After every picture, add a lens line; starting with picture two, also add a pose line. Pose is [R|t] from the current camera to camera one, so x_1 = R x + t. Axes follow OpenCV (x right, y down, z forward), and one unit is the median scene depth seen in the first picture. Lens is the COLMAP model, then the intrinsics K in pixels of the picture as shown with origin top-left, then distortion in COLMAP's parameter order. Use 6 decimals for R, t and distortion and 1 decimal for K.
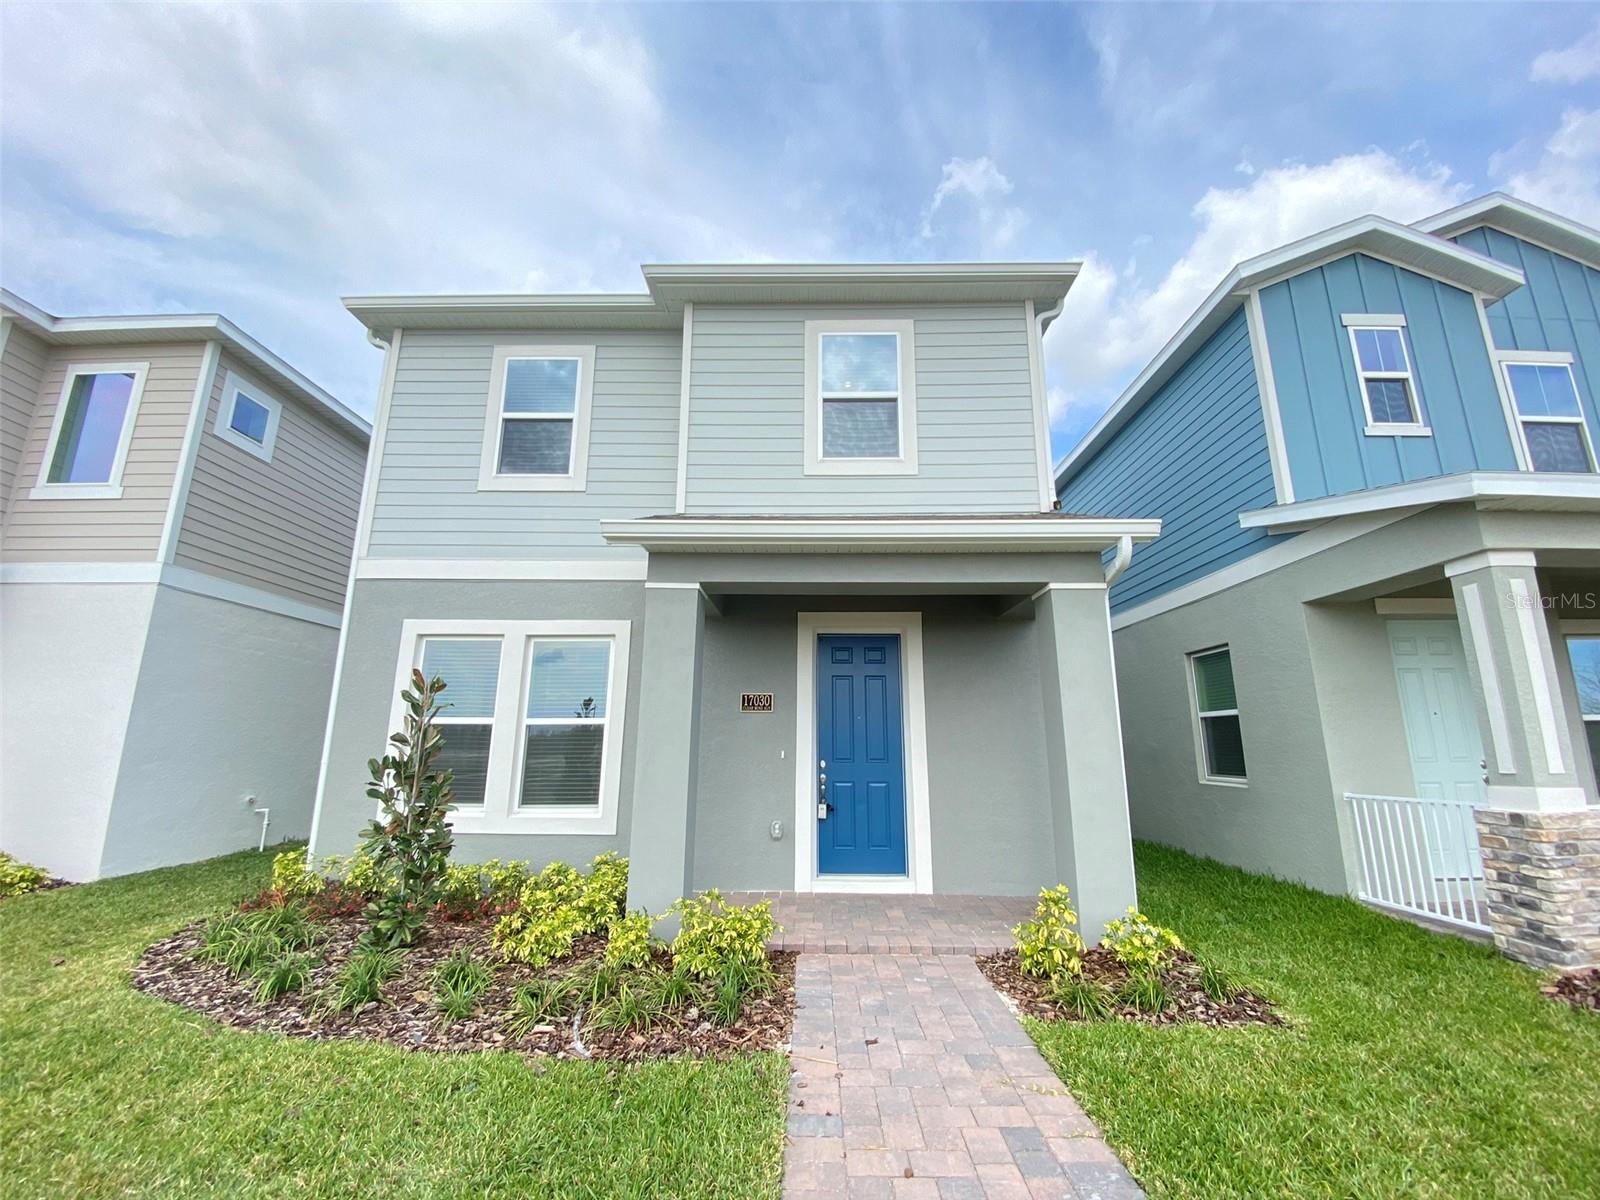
lens RADIAL K [[645.5, 0, 803.3], [0, 645.5, 600.7], [0, 0, 1]] dist [0.046909, -0.041618]
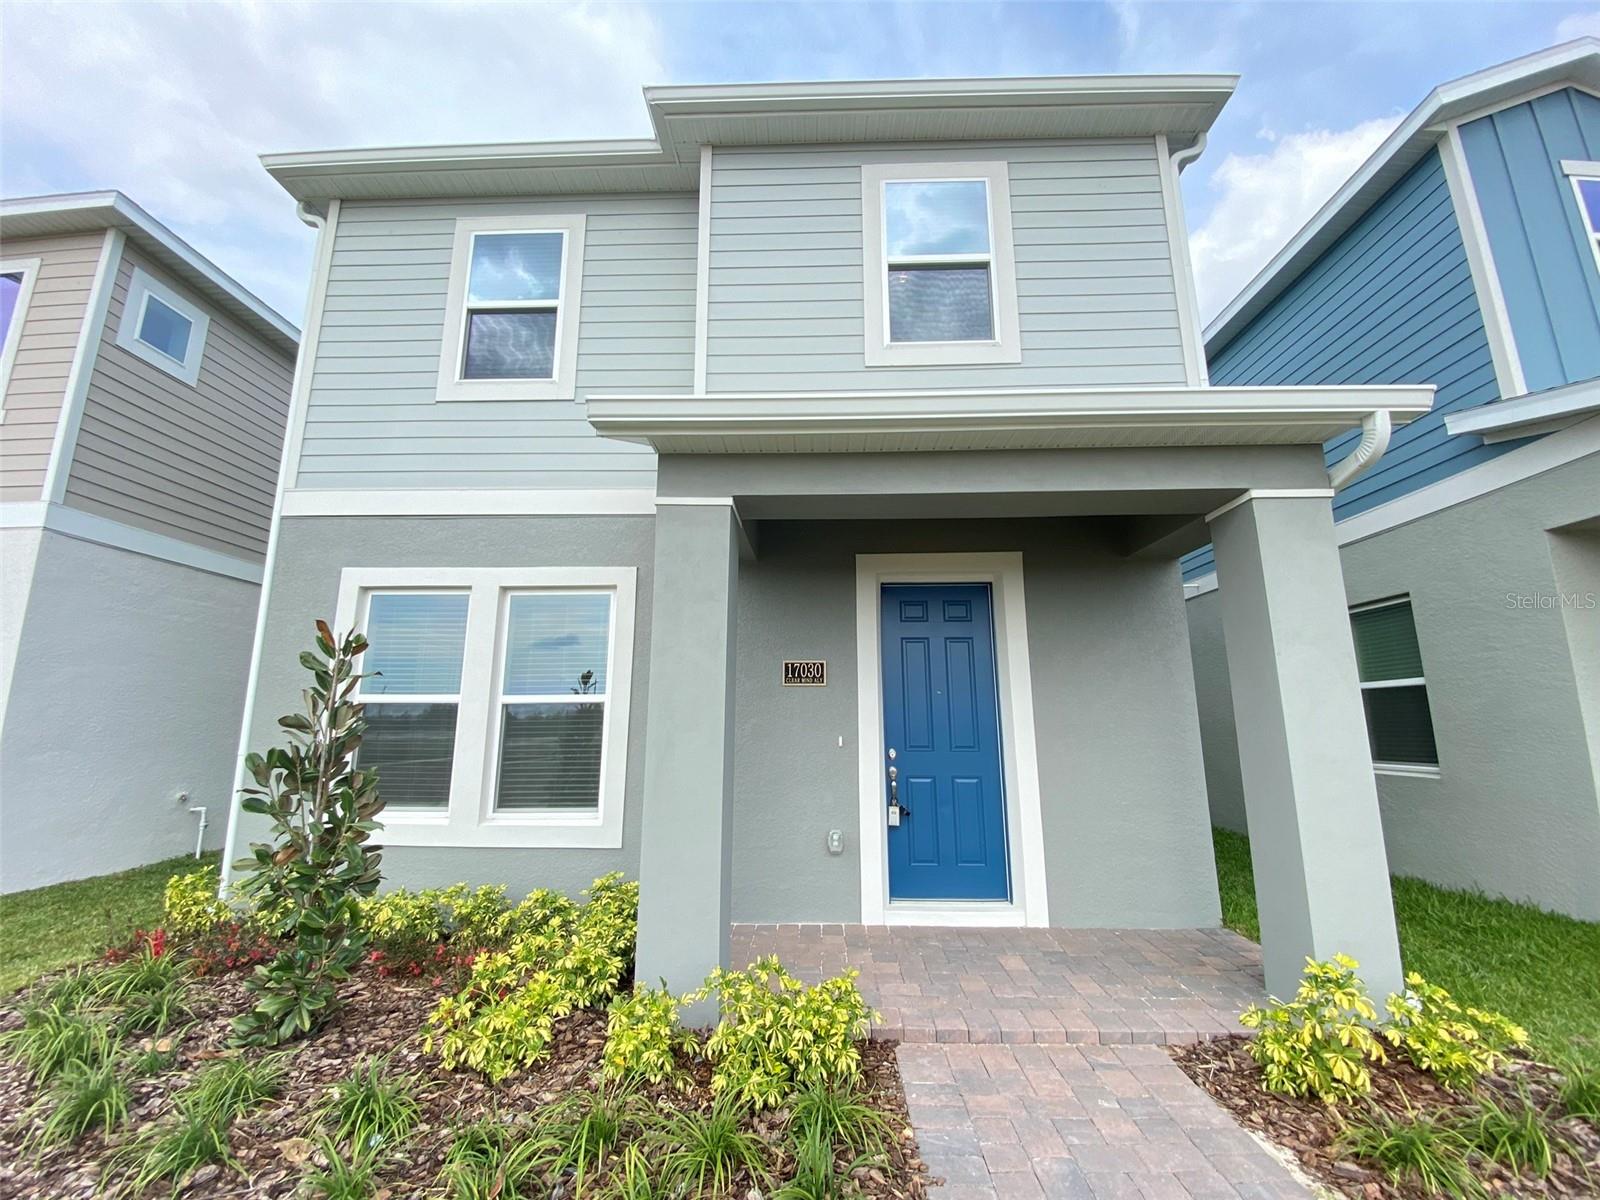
lens RADIAL K [[646.2, 0, 803.5], [0, 646.2, 602.5], [0, 0, 1]] dist [0.028009, -0.024880]
pose [[0.999876, -0.008560, -0.013192, -0.063747], [0.008964, 0.999483, 0.030884, 0.053239], [0.012920, -0.030999, 0.999436, 0.254798]]
